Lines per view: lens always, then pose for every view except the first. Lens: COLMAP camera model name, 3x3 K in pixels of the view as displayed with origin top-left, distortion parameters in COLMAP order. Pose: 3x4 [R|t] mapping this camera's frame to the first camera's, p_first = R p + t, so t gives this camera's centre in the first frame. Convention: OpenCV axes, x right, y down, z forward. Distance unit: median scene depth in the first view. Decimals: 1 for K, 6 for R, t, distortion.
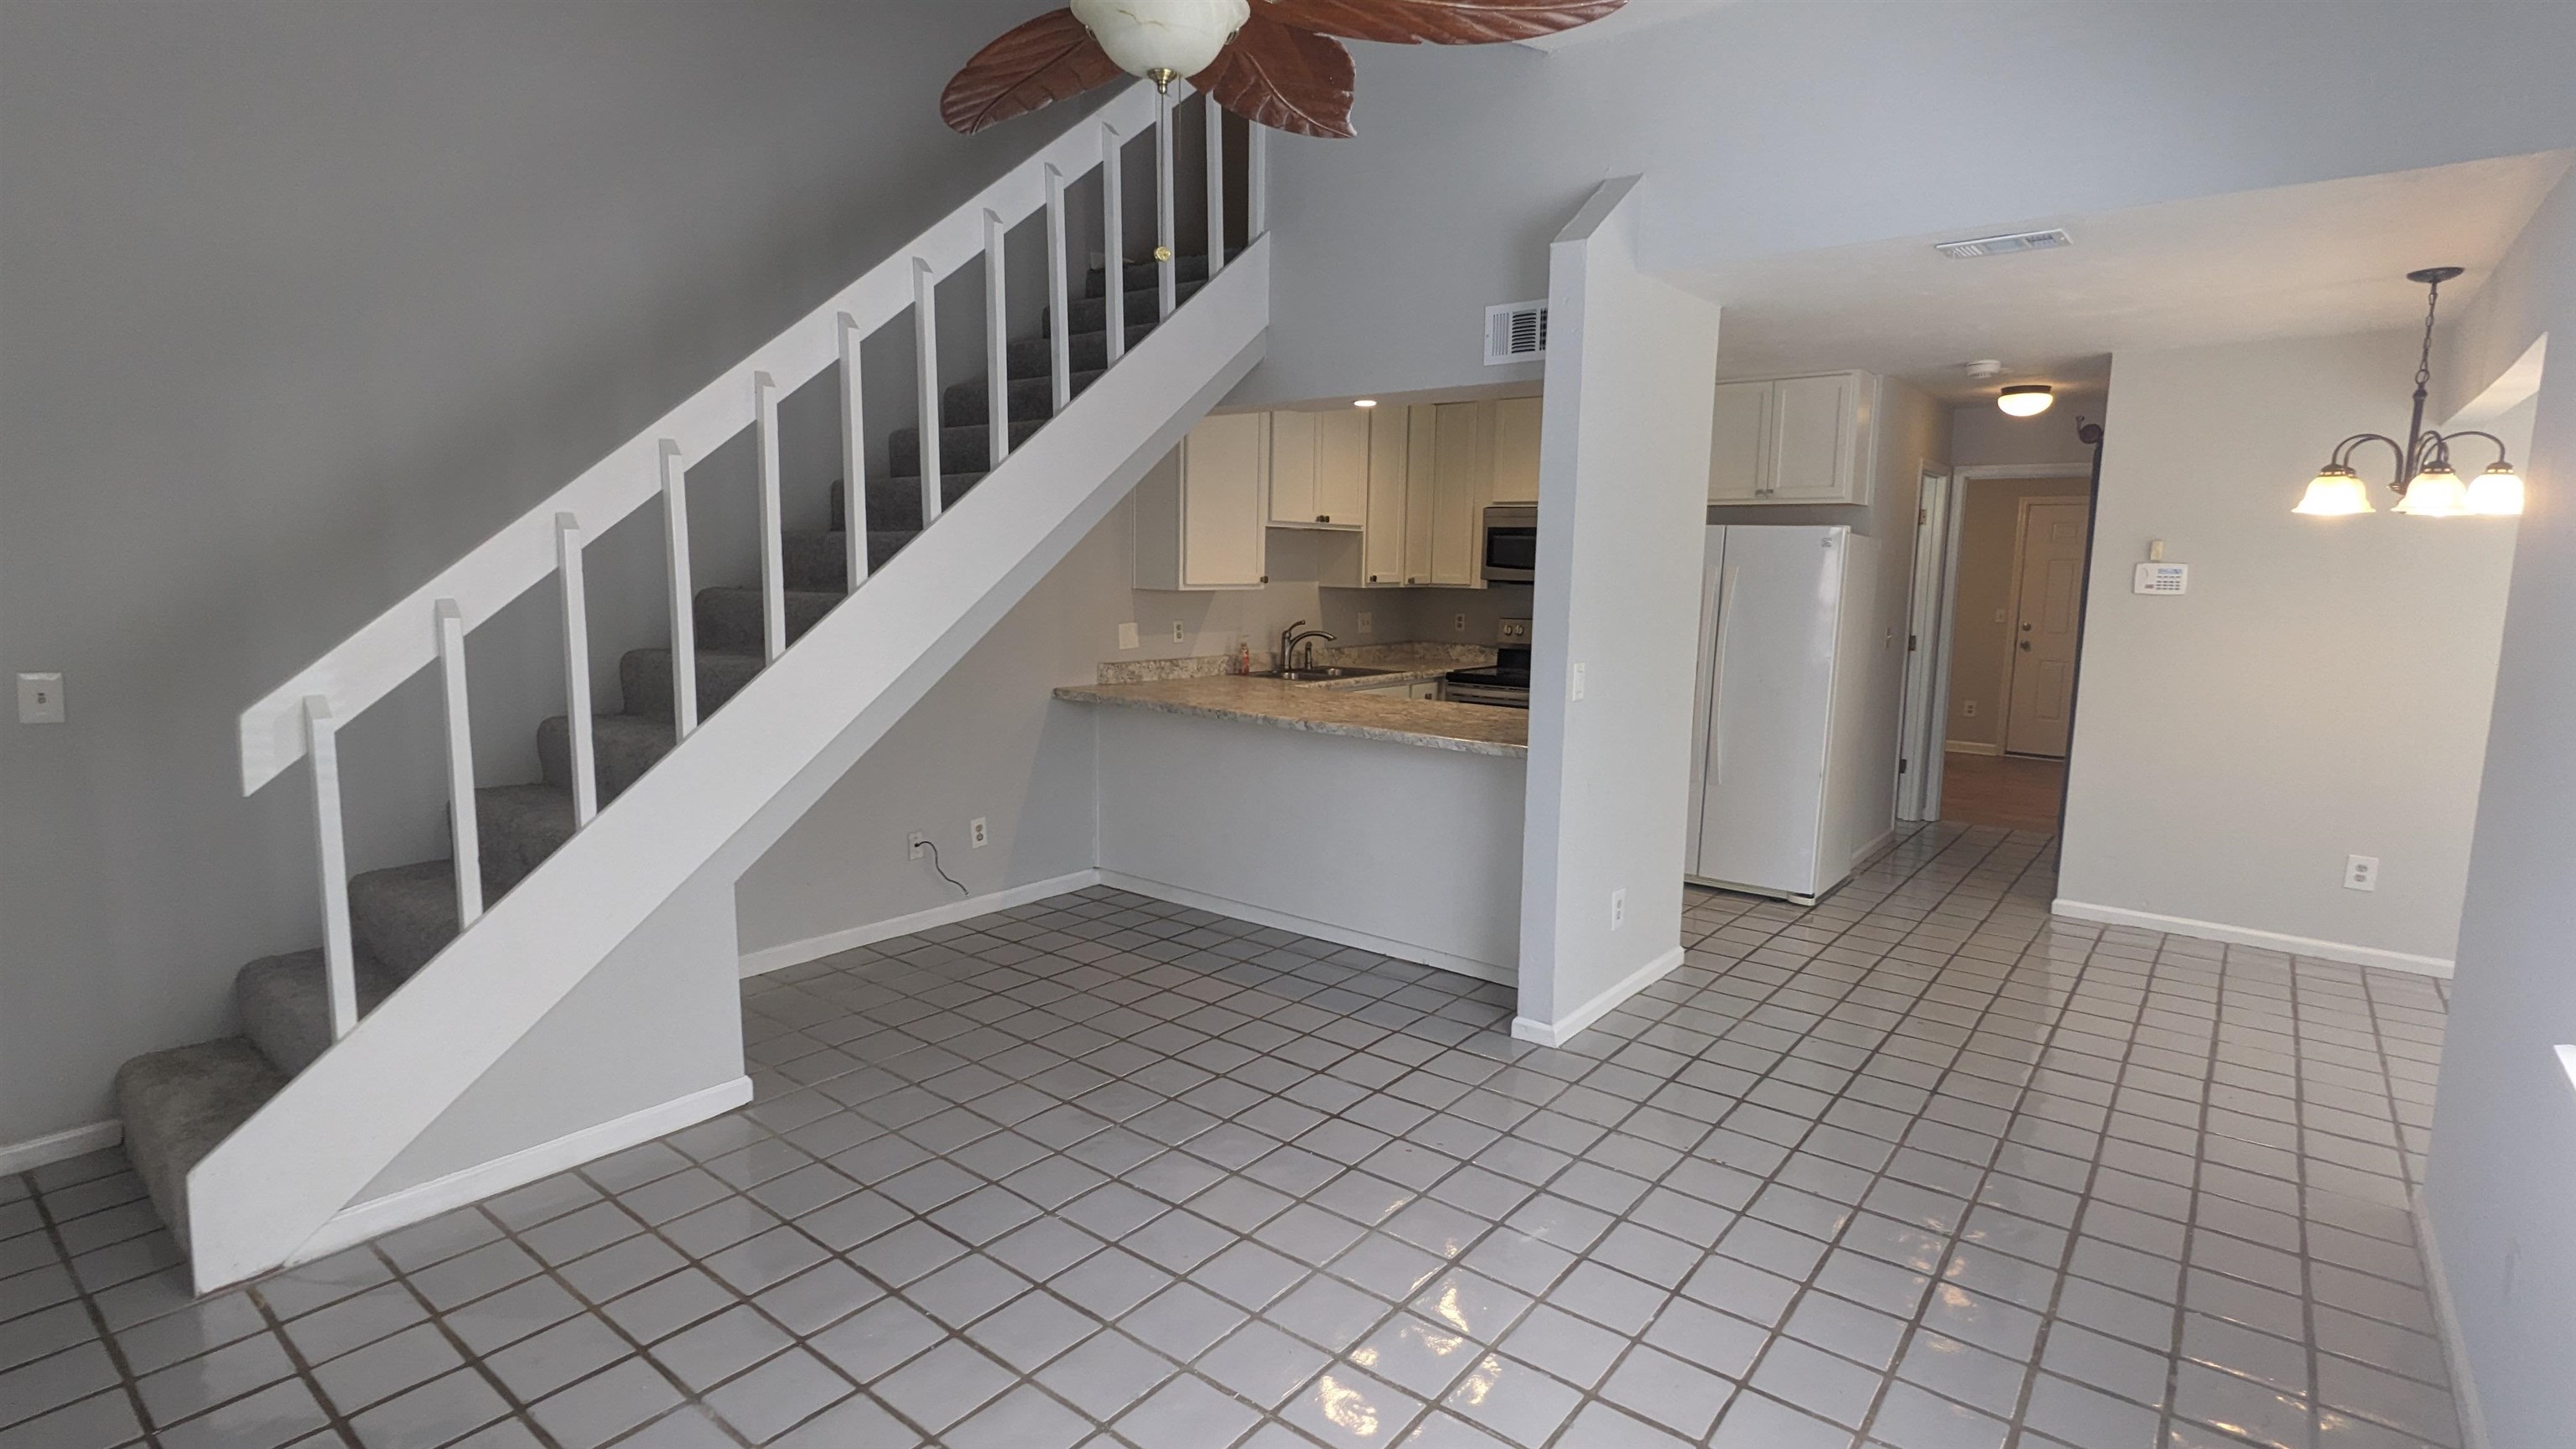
lens RADIAL K [[1242.3, 0, 1288.0], [0, 1242.3, 724.5], [0, 0, 1]] dist [0.002877, 0.000079]
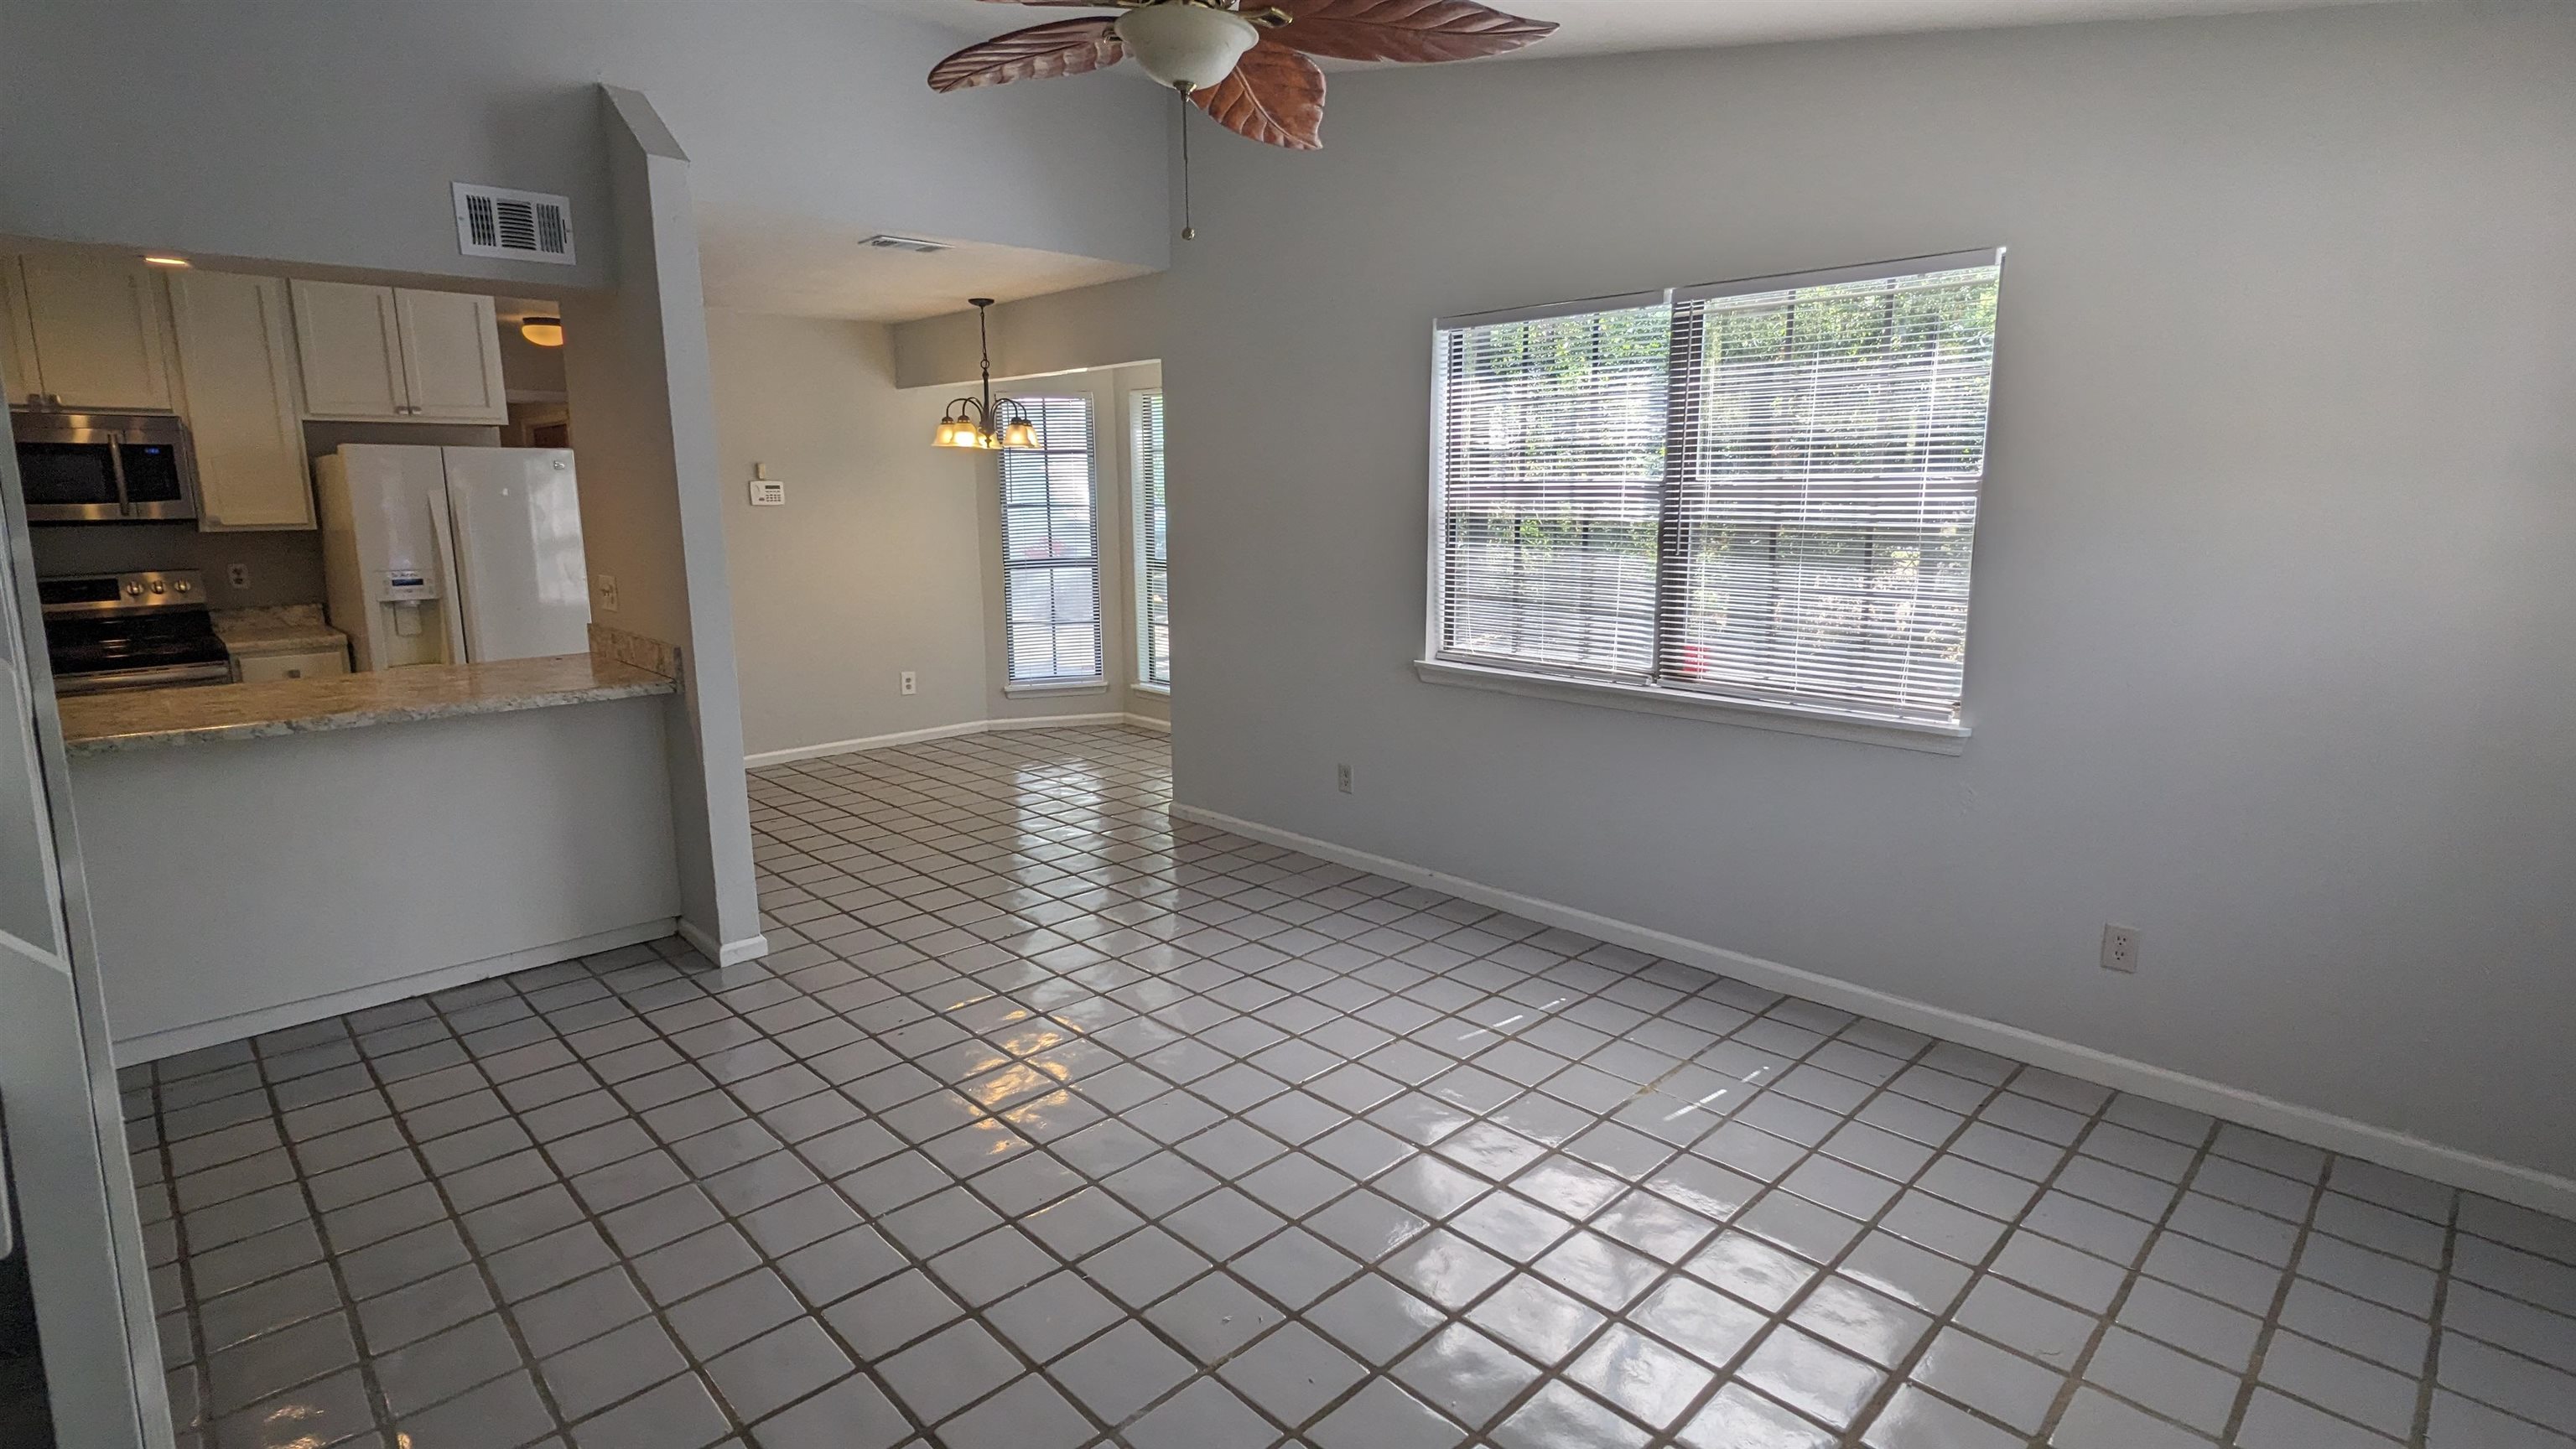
lens RADIAL K [[1242.3, 0, 1288.0], [0, 1242.3, 724.5], [0, 0, 1]] dist [0.002877, 0.000079]
pose [[0.131281, -0.202918, 0.970355, -0.655496], [0.142671, 0.972505, 0.184065, -0.053933], [-0.981025, 0.114278, 0.156622, 0.359807]]
